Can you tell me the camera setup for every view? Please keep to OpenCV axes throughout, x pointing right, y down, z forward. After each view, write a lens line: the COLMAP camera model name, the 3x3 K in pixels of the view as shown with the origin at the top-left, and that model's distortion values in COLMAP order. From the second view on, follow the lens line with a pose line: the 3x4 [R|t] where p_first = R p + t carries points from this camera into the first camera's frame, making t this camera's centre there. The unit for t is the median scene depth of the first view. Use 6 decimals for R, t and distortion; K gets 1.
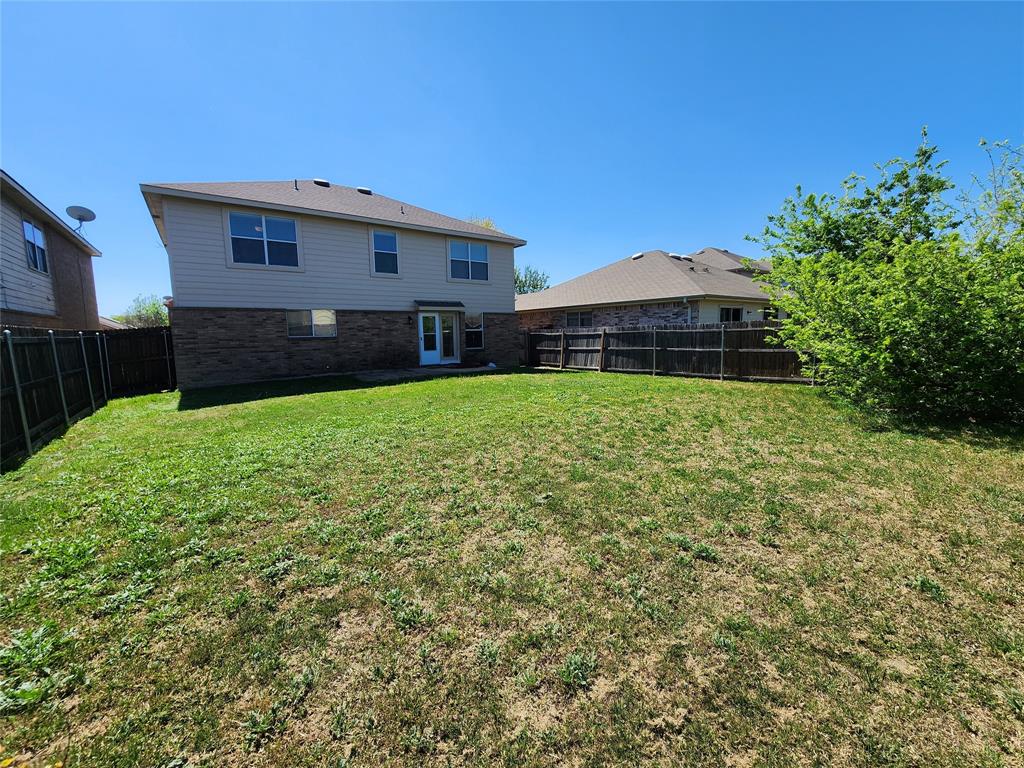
lens RADIAL K [[421.6, 0, 513.2], [0, 421.6, 382.3], [0, 0, 1]] dist [-0.001185, 0.000597]
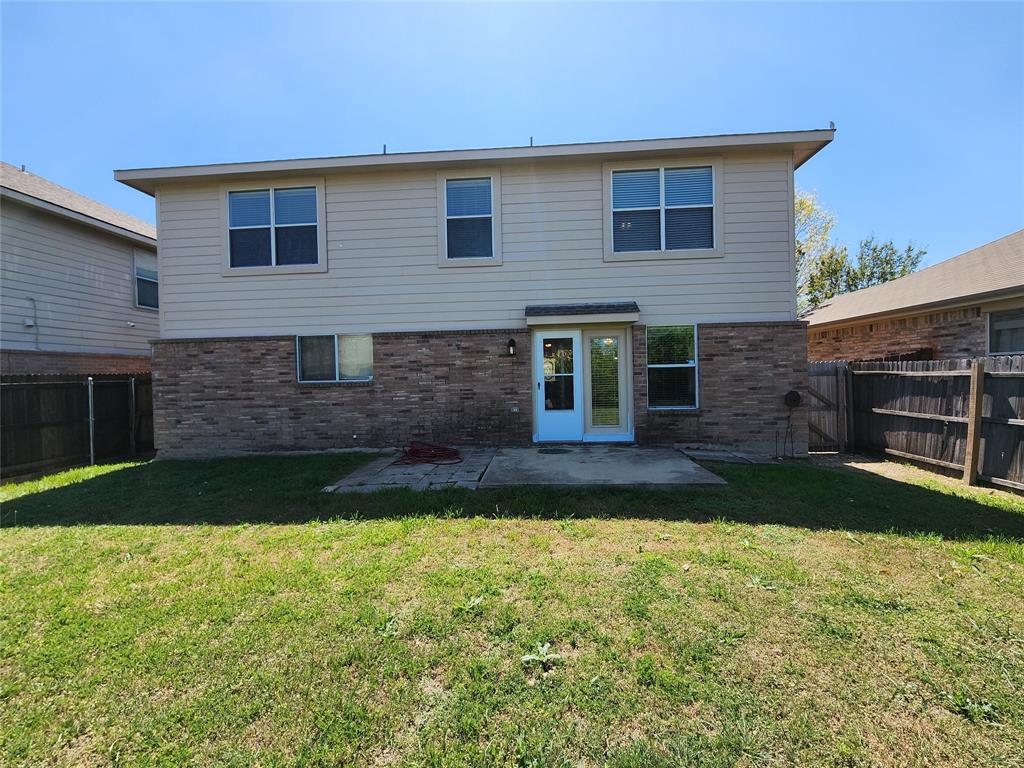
lens RADIAL K [[421.6, 0, 513.2], [0, 421.6, 382.3], [0, 0, 1]] dist [-0.001185, 0.000597]
pose [[0.764594, 0.010943, -0.644420, 0.069634], [-0.066065, 0.995920, -0.061472, -0.082249], [0.641118, 0.089575, 0.762197, 0.669619]]
